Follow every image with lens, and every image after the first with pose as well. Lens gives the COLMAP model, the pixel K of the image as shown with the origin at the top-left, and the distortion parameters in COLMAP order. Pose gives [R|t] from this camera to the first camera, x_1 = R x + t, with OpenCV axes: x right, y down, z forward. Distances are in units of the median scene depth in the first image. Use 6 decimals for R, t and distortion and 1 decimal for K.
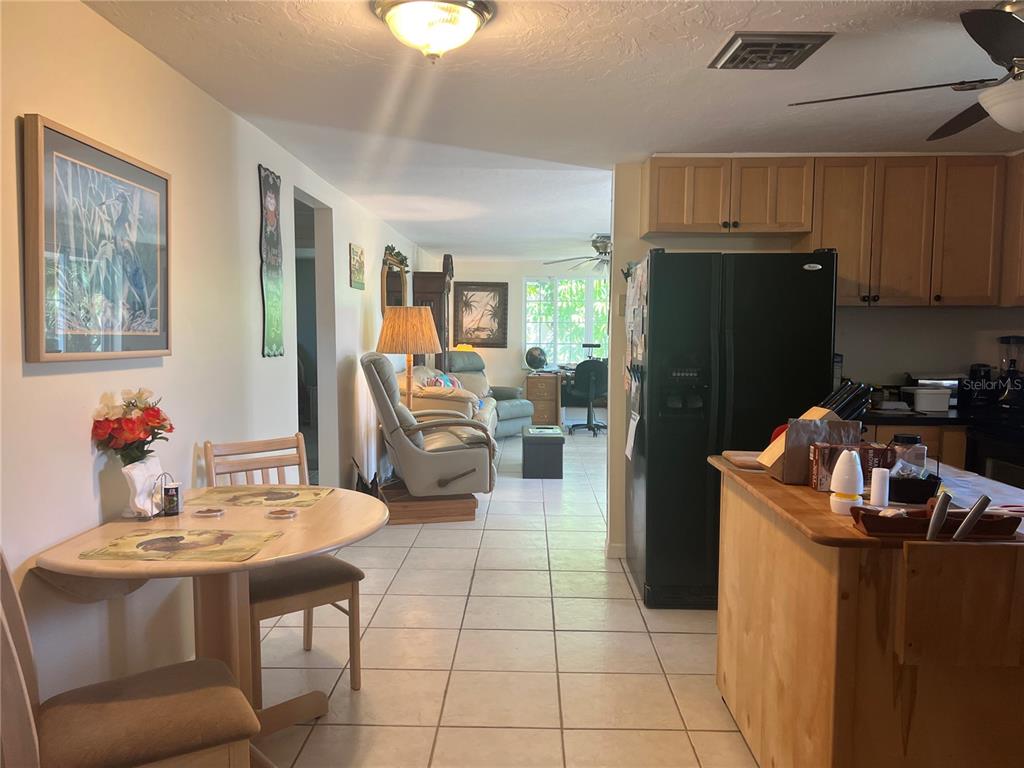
lens RADIAL K [[765.1, 0, 515.7], [0, 765.1, 382.7], [0, 0, 1]] dist [0.063888, -0.075183]
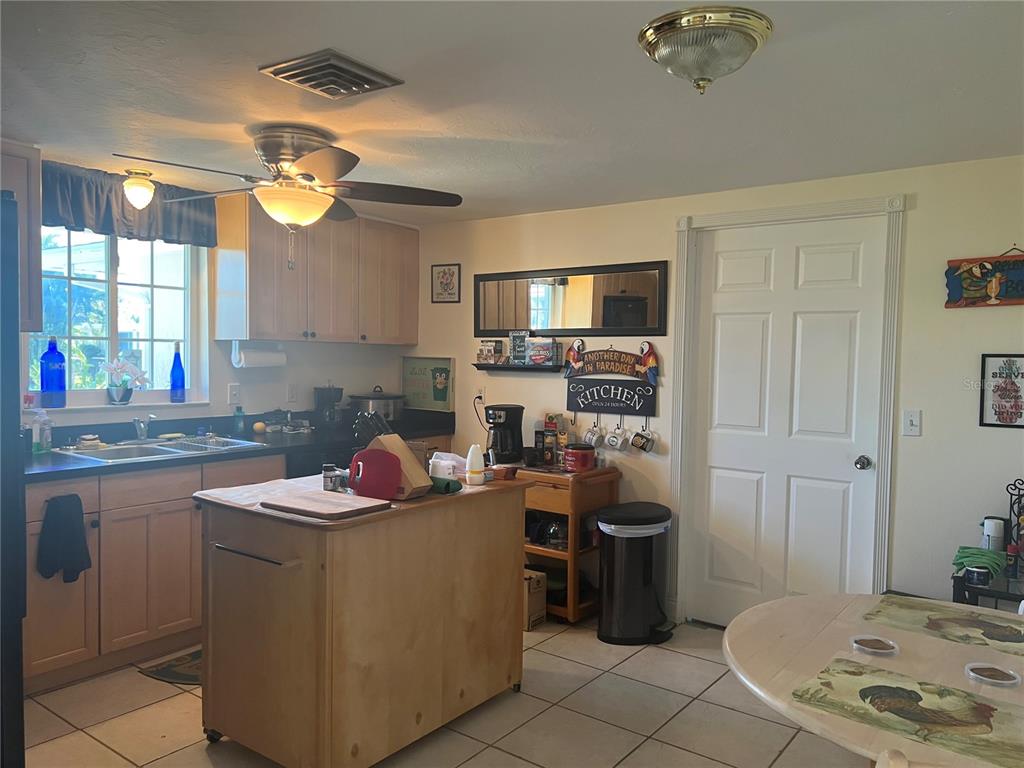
lens RADIAL K [[765.1, 0, 508.8], [0, 765.1, 384.8], [0, 0, 1]] dist [0.063888, -0.075183]
pose [[-0.804492, -0.054746, 0.591435, -0.099528], [0.013829, 0.993747, 0.110797, -0.035235], [-0.593803, 0.097315, -0.798704, 0.393170]]
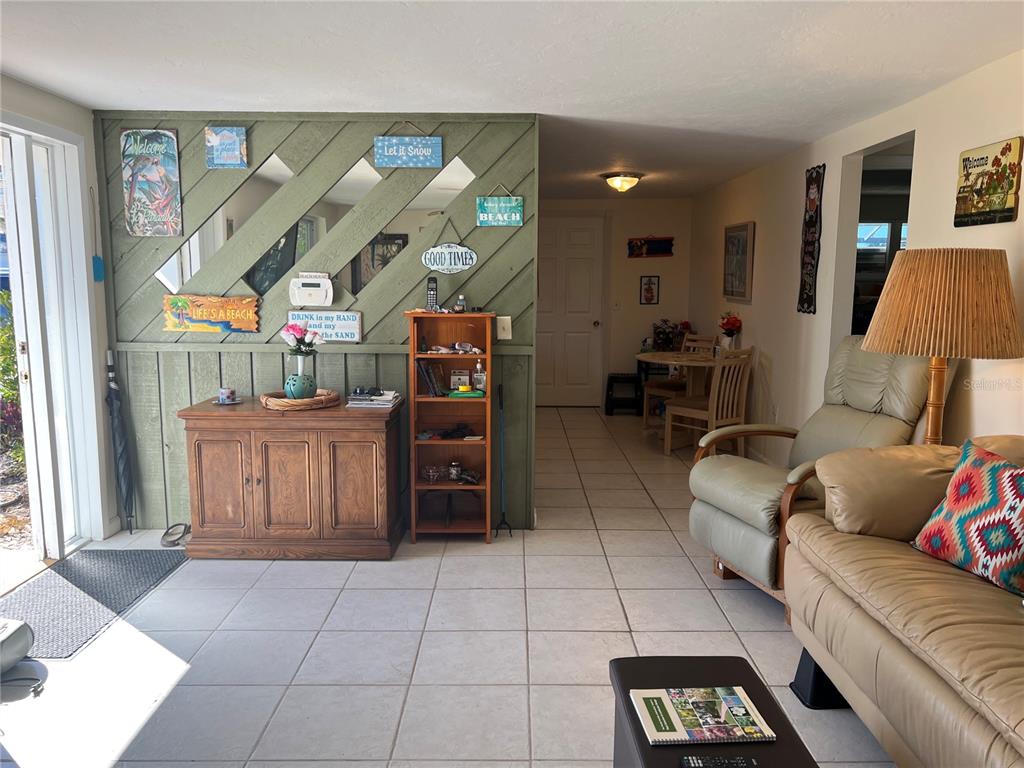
lens RADIAL K [[765.1, 0, 511.4], [0, 765.1, 386.5], [0, 0, 1]] dist [0.063888, -0.075183]
pose [[-0.999876, -0.014788, -0.005493, 0.069978], [-0.015612, 0.977595, 0.209917, -0.063603], [0.002266, 0.209977, -0.977704, 0.833547]]
